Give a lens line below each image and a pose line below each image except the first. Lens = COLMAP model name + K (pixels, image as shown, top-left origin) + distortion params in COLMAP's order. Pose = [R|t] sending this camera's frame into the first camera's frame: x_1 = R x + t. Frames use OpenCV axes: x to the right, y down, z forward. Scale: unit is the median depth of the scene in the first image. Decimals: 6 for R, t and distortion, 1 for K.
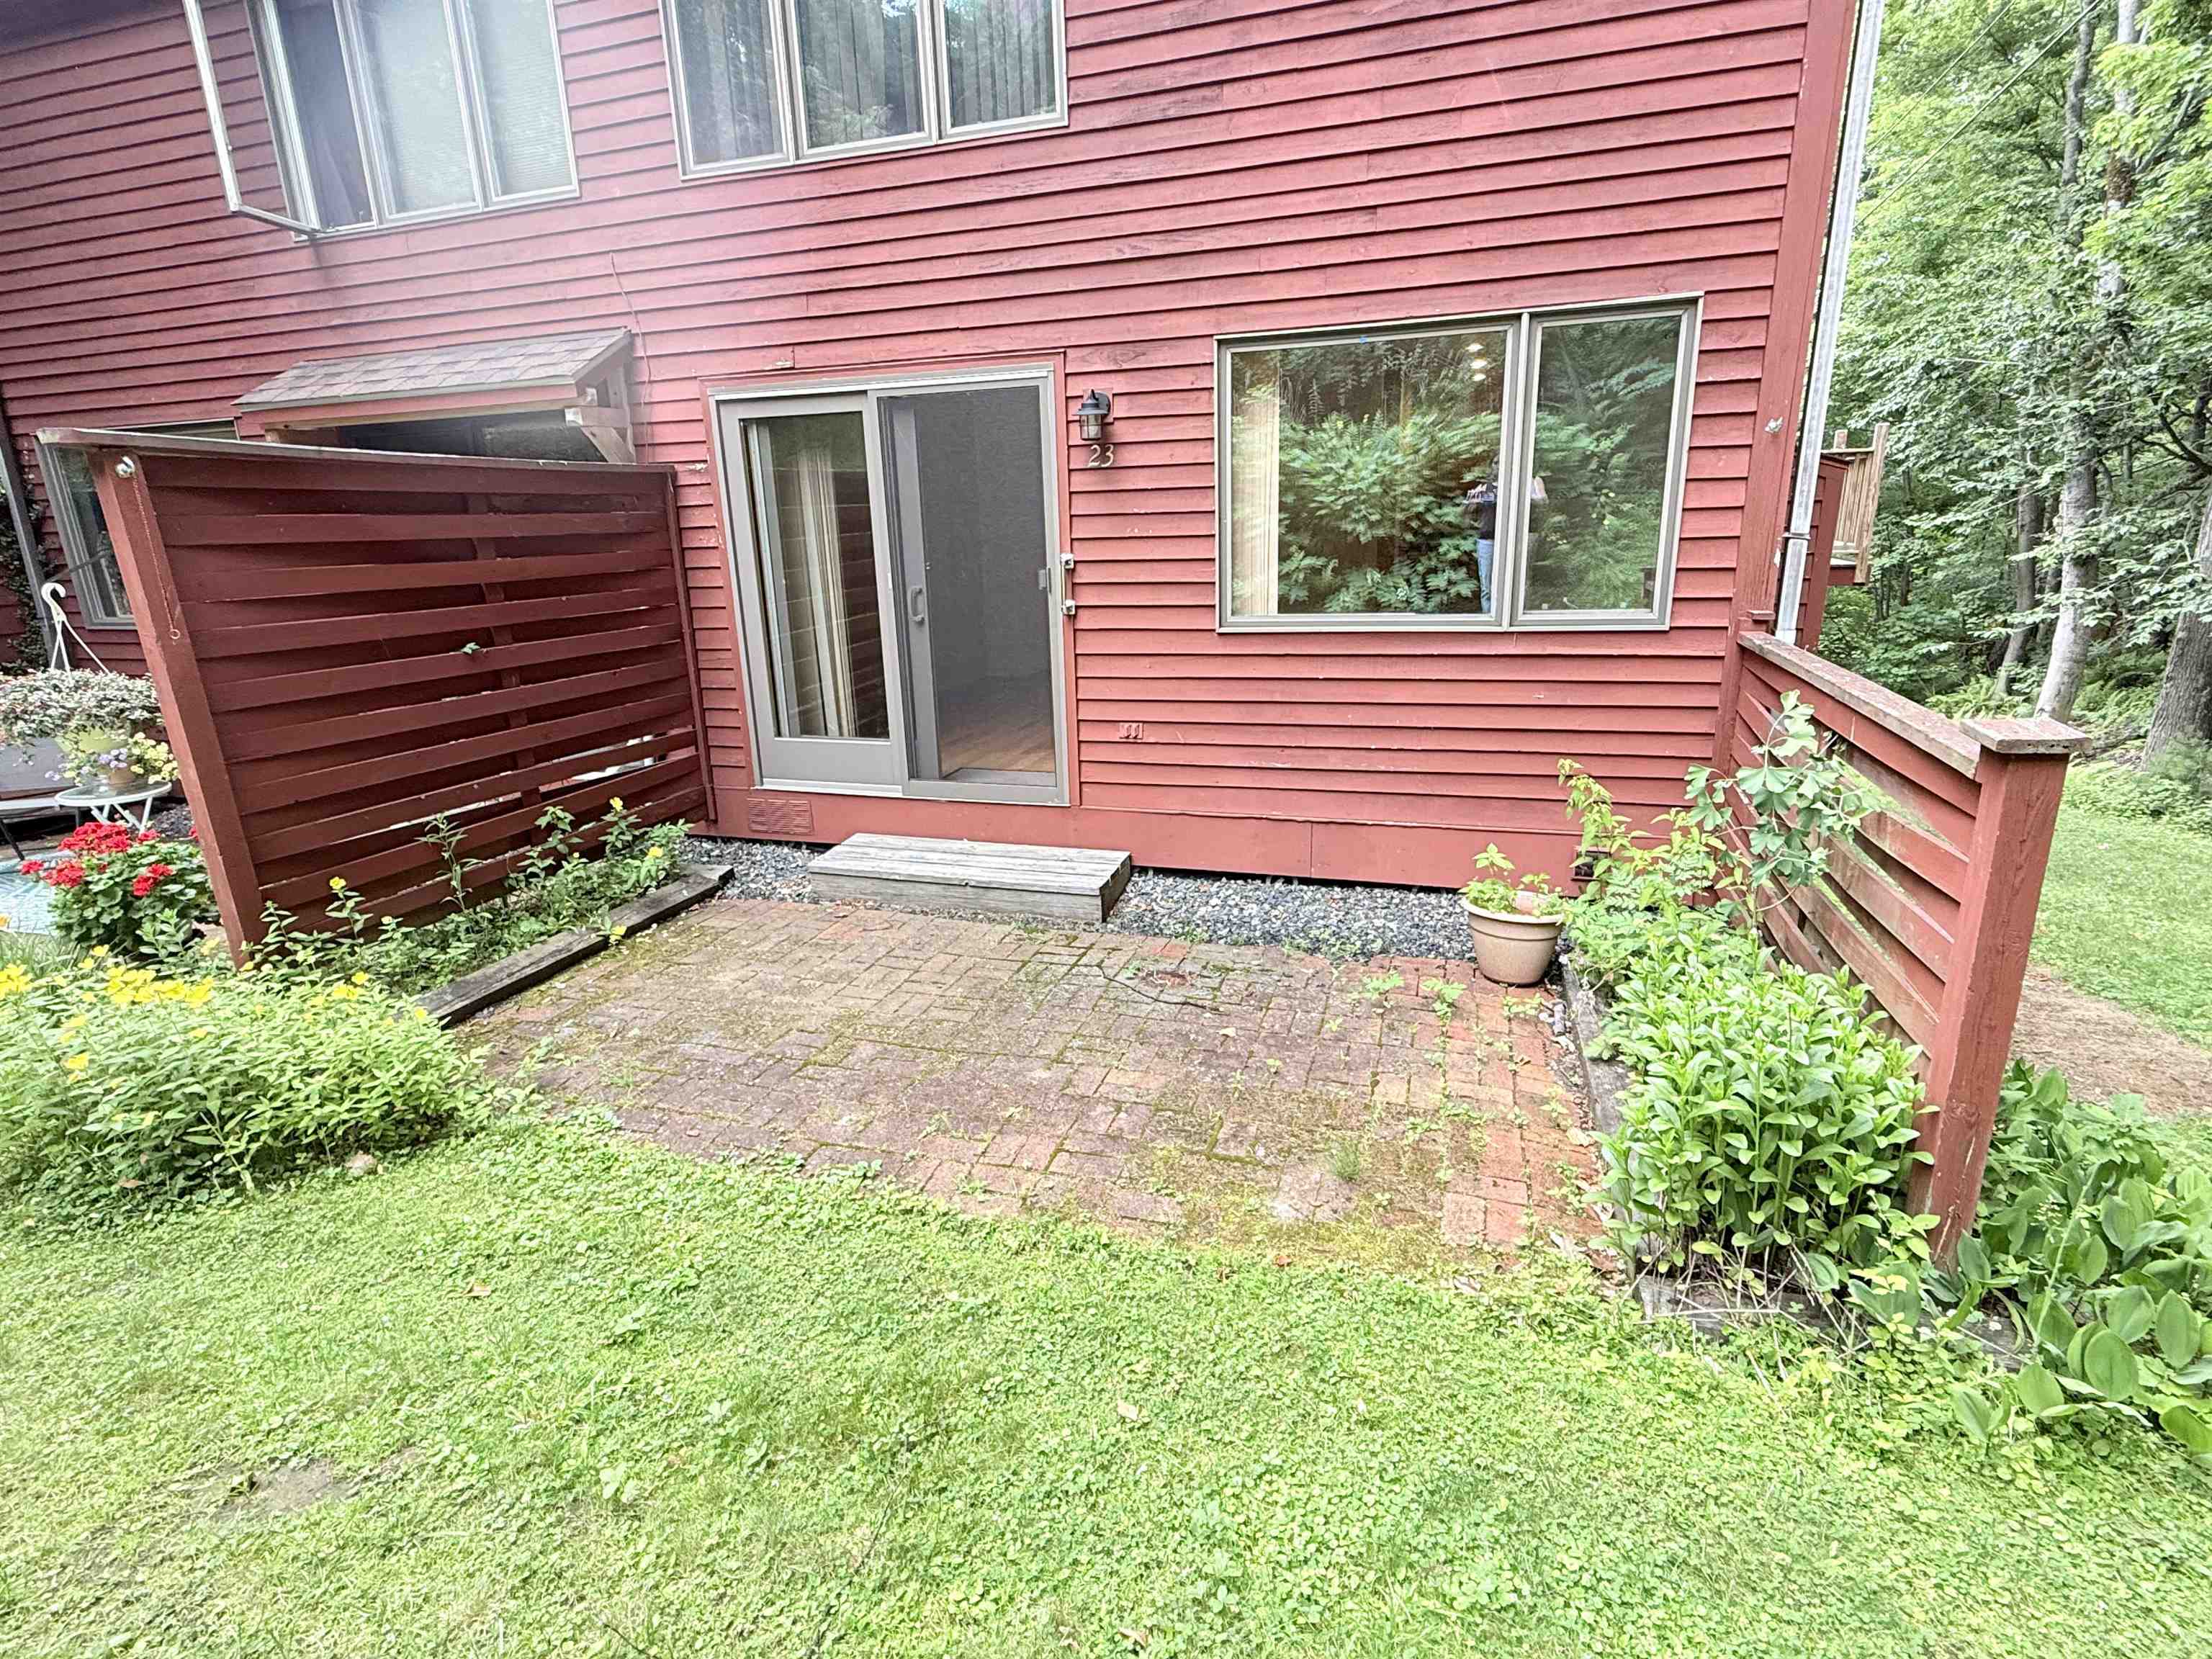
lens RADIAL K [[1126.2, 0, 1106.0], [0, 1126.2, 829.5], [0, 0, 1]] dist [0.002315, -0.001001]
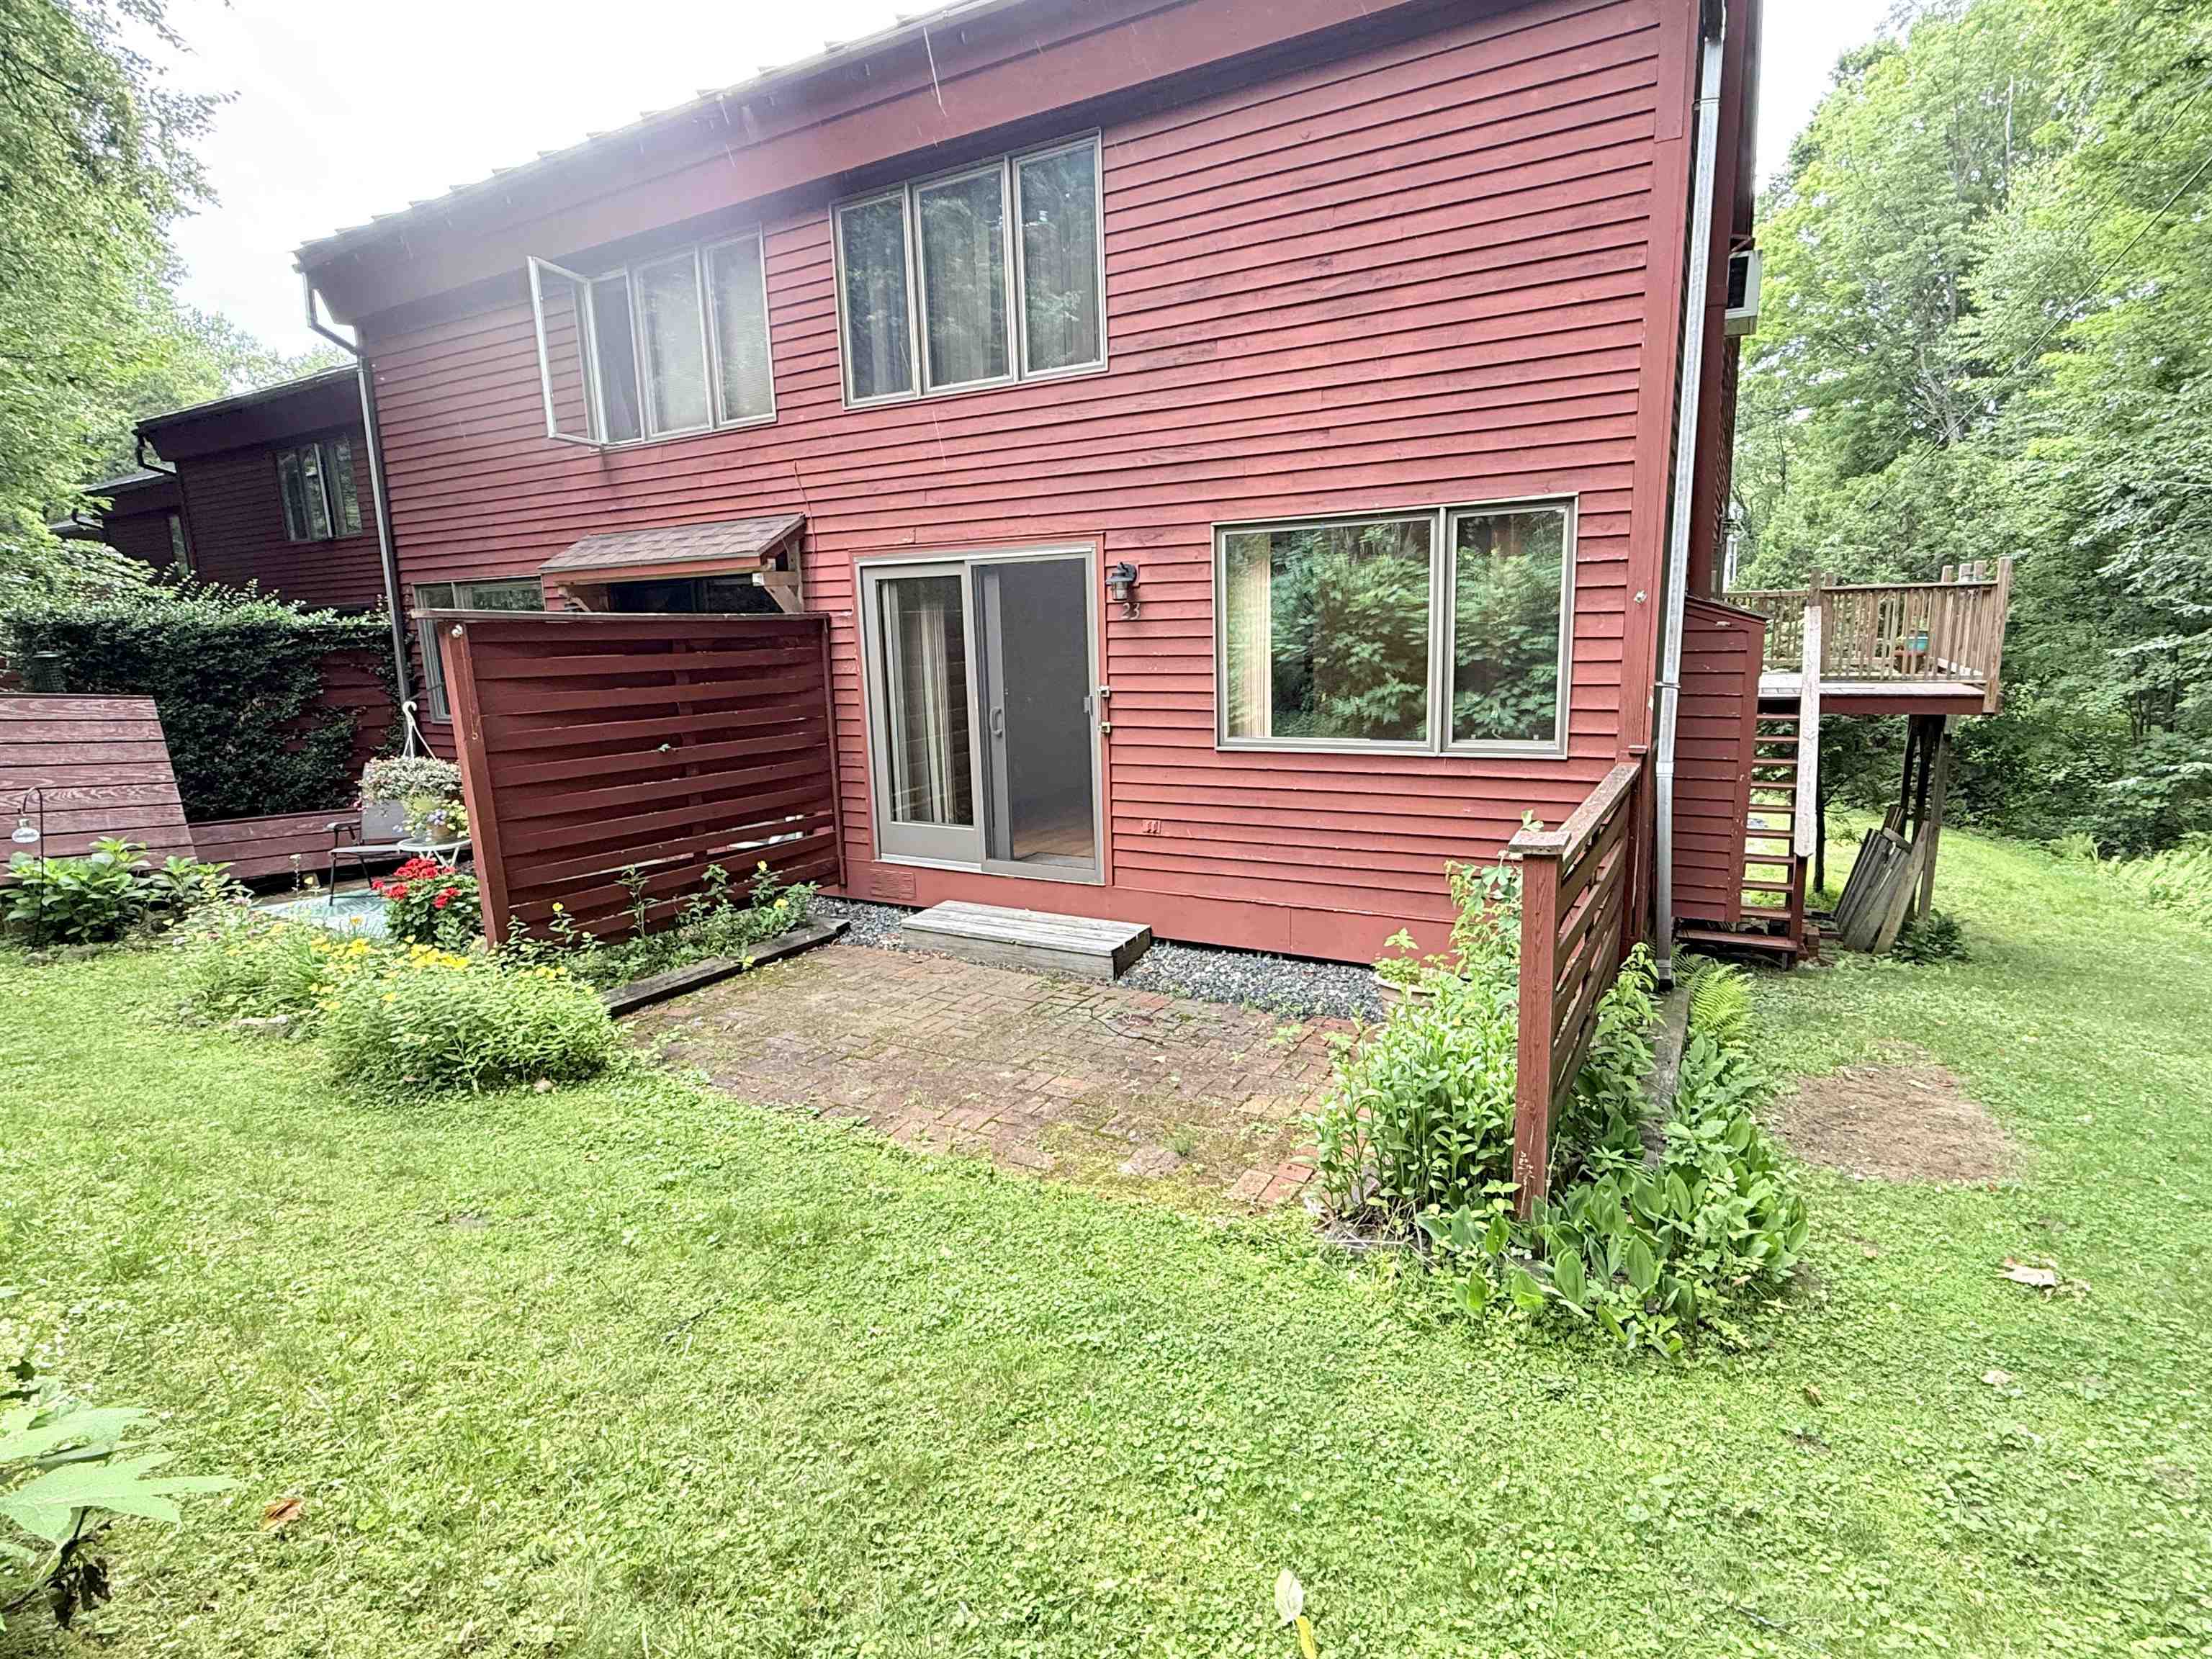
lens RADIAL K [[1126.2, 0, 1106.0], [0, 1126.2, 829.5], [0, 0, 1]] dist [0.002315, -0.001001]
pose [[0.980762, 0.040047, -0.191057, 0.228389], [-0.056881, 0.994887, -0.083452, 0.023736], [0.186738, 0.092714, 0.978025, -0.238410]]
